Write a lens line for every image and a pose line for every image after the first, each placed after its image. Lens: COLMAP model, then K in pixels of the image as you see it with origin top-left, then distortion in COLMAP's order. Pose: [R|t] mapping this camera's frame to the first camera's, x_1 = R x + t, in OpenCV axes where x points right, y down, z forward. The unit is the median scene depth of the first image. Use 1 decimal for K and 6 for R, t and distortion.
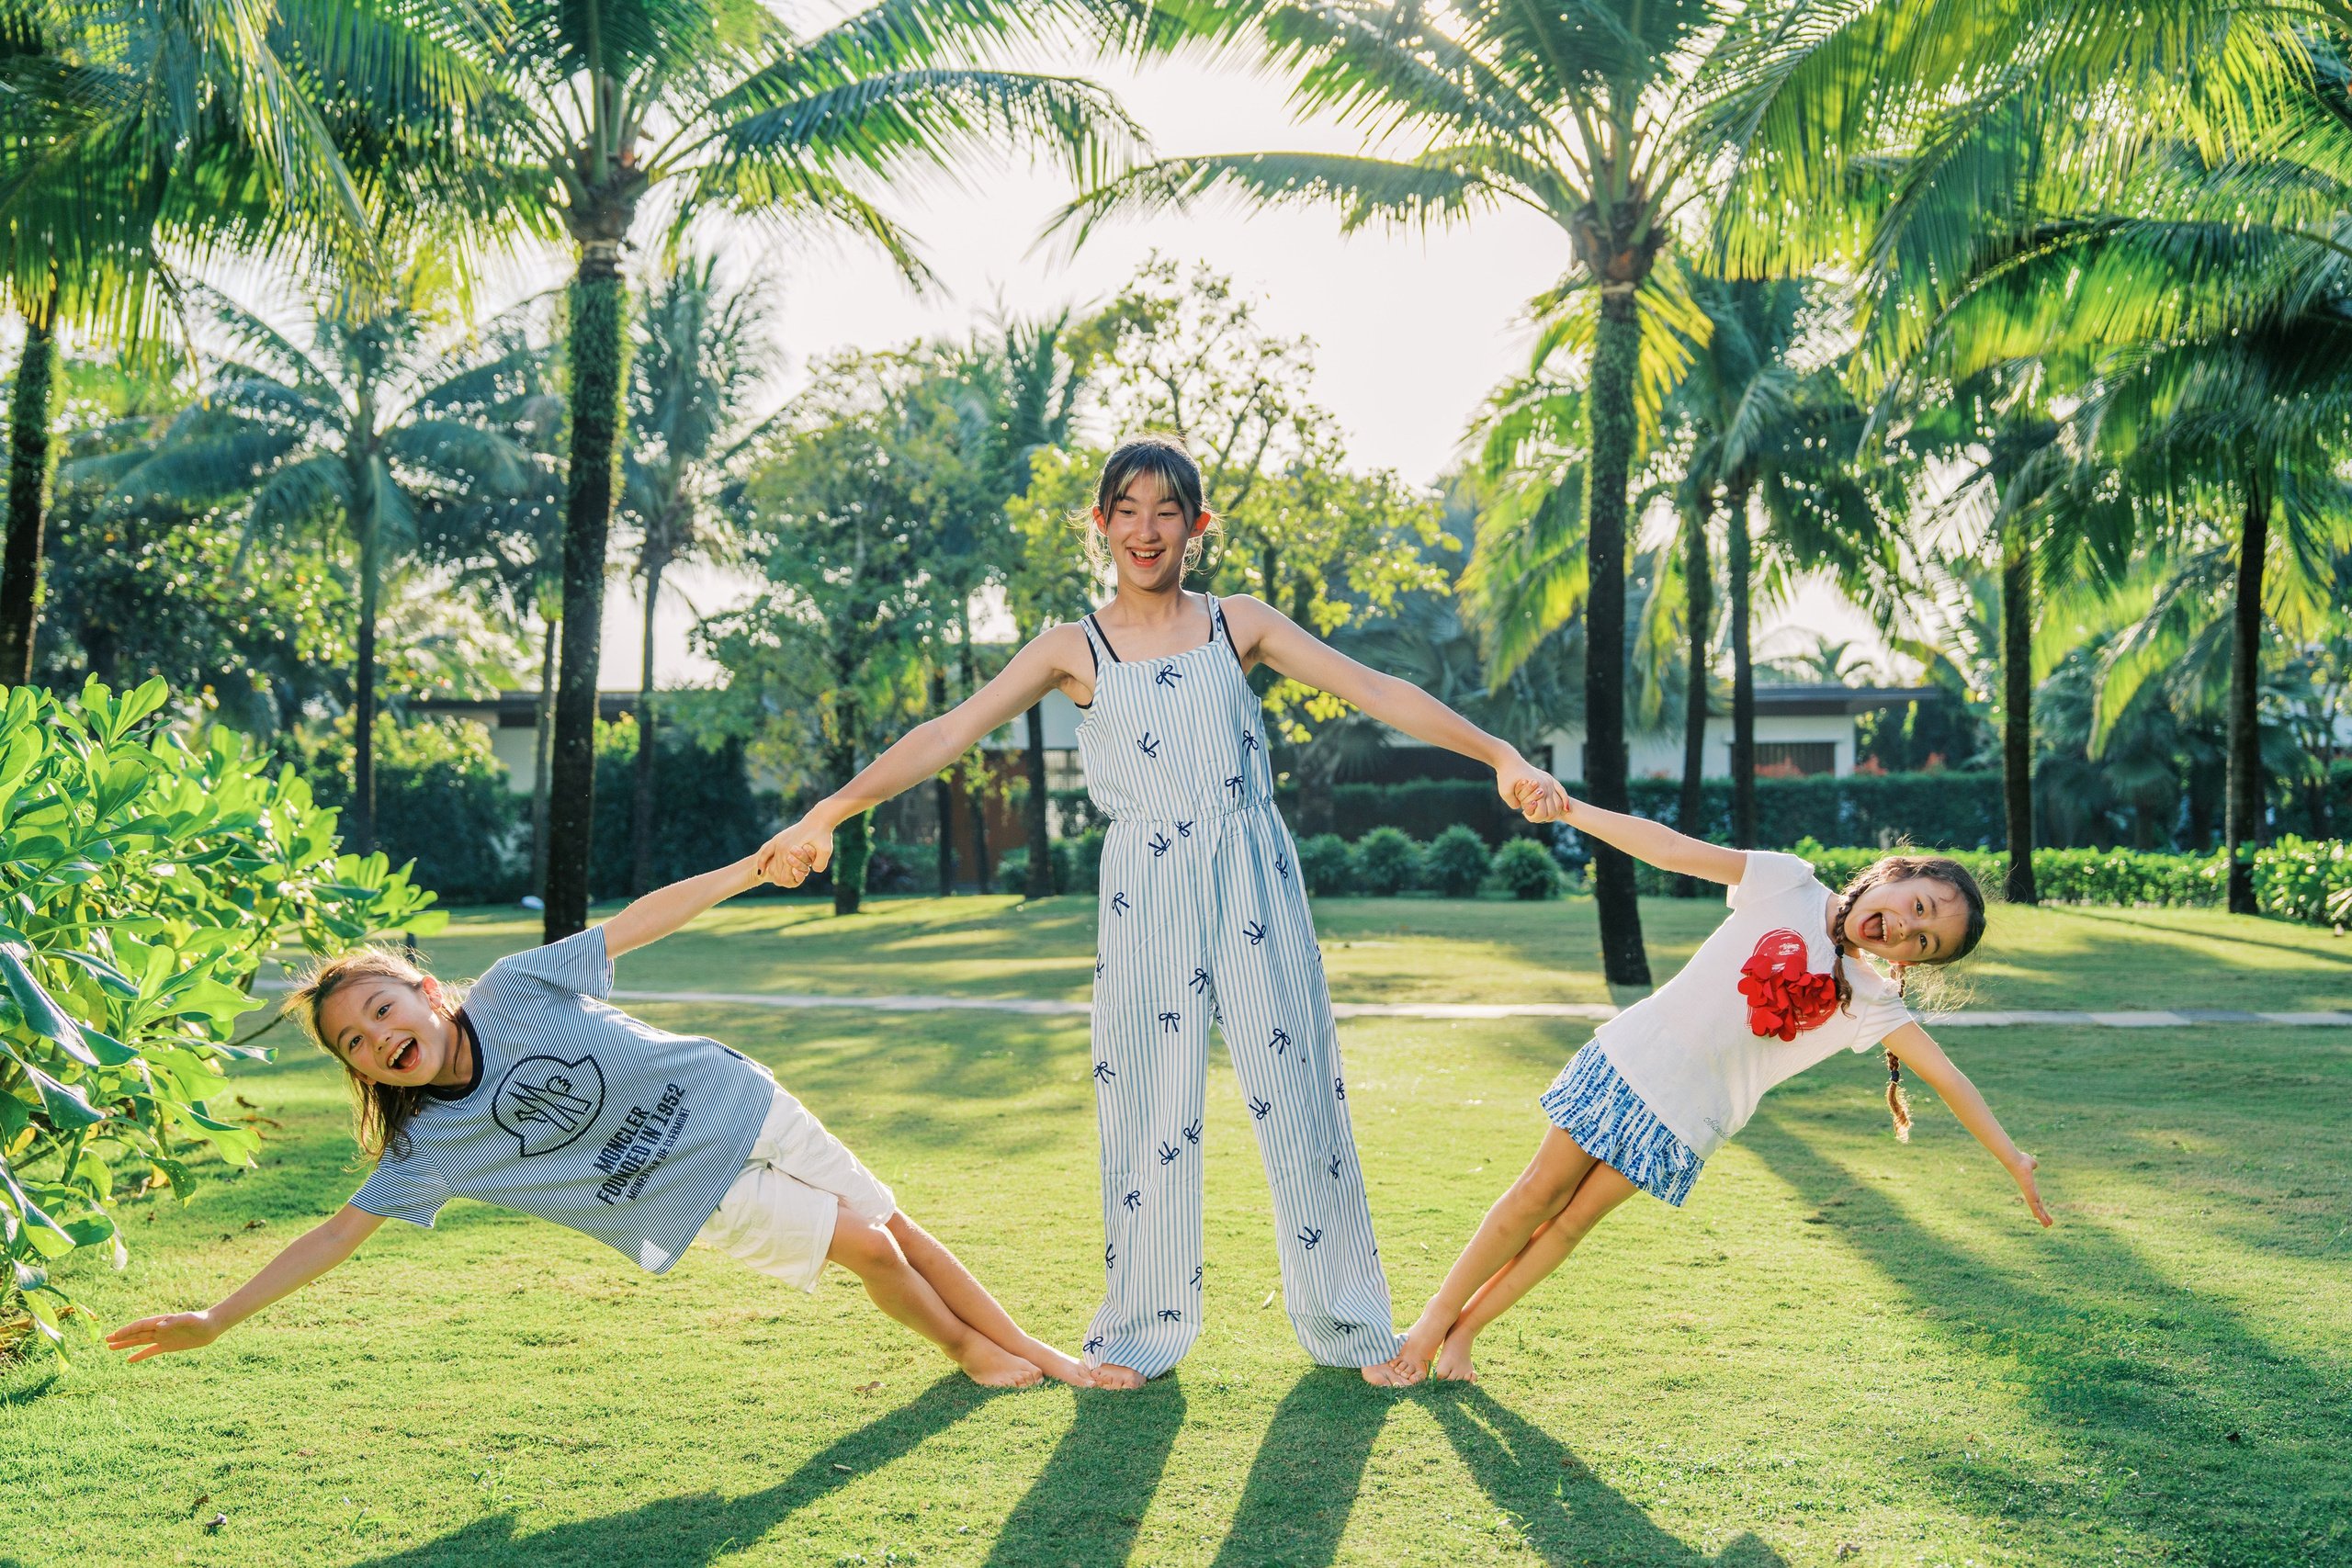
lens RADIAL K [[2463.0, 0, 1176.0], [0, 2463.0, 784.0], [0, 0, 1]] dist [-0.000657, -0.000297]
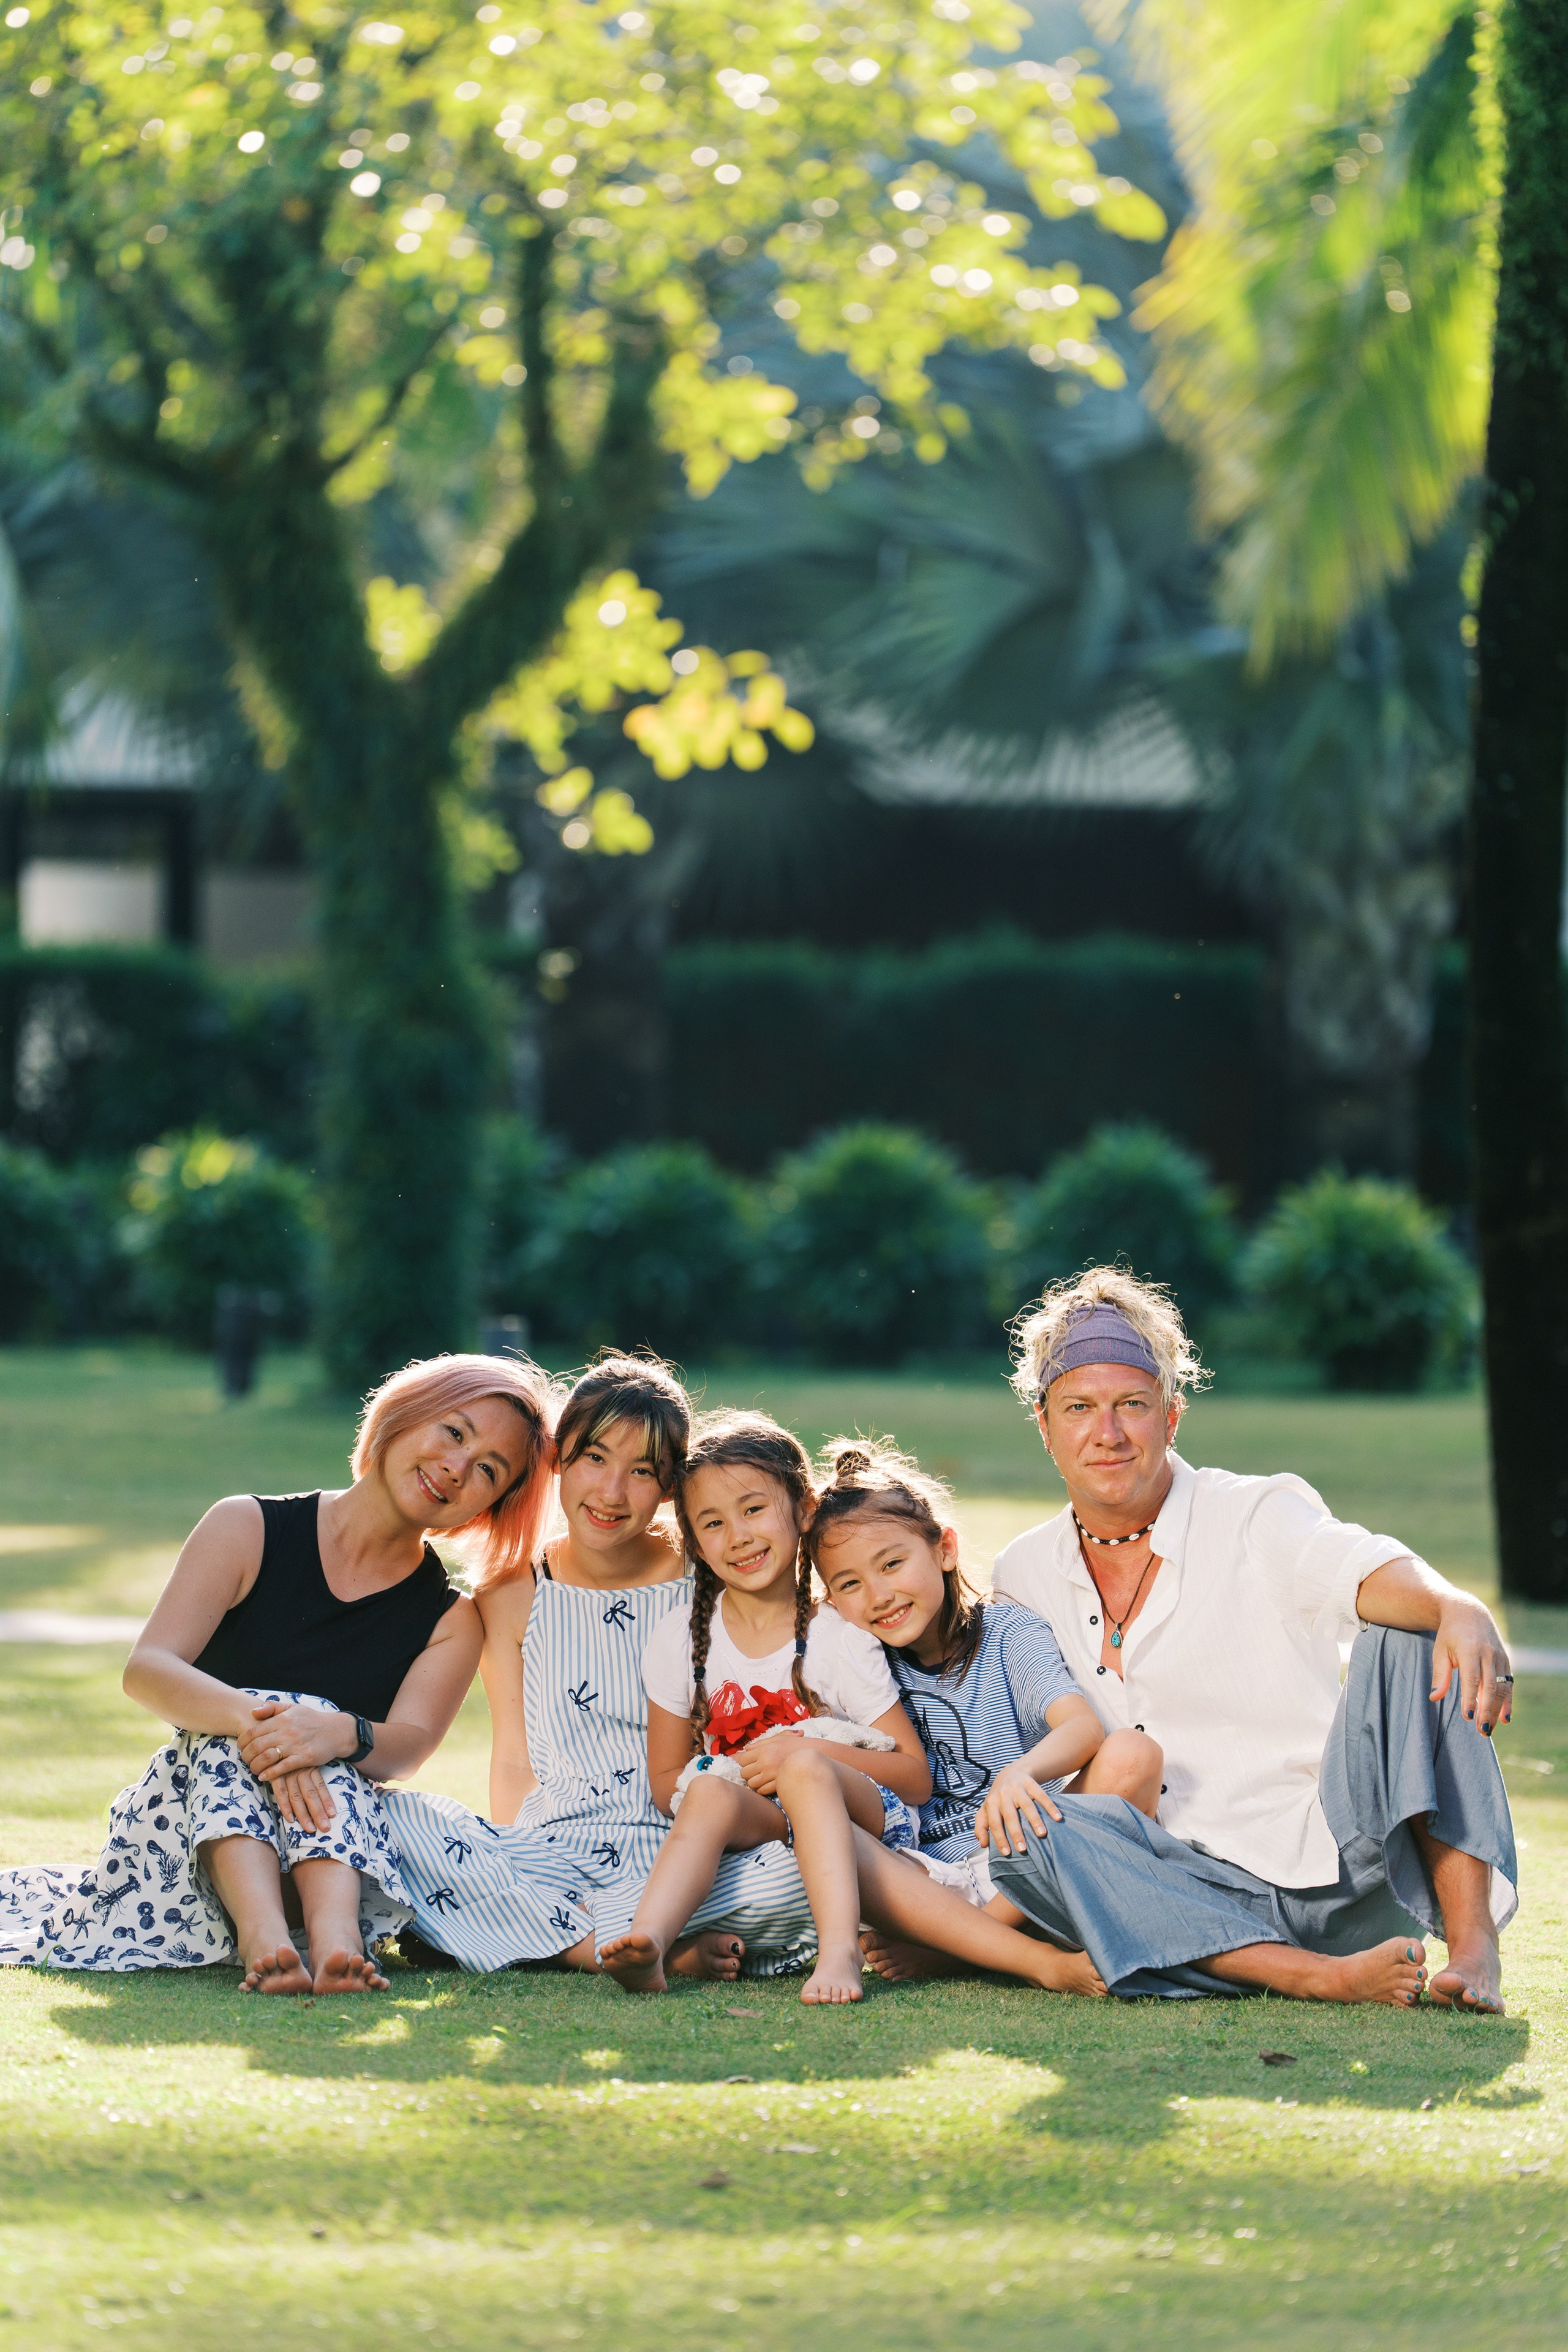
lens RADIAL K [[11211.9, 0, 784.0], [0, 11211.9, 1176.0], [0, 0, 1]] dist [-0.152039, -1.490486]
pose [[0.996295, 0.022495, 0.083003, -0.040616], [-0.024832, 0.999321, 0.027230, -0.014819], [-0.082334, -0.029190, 0.996177, -0.360727]]
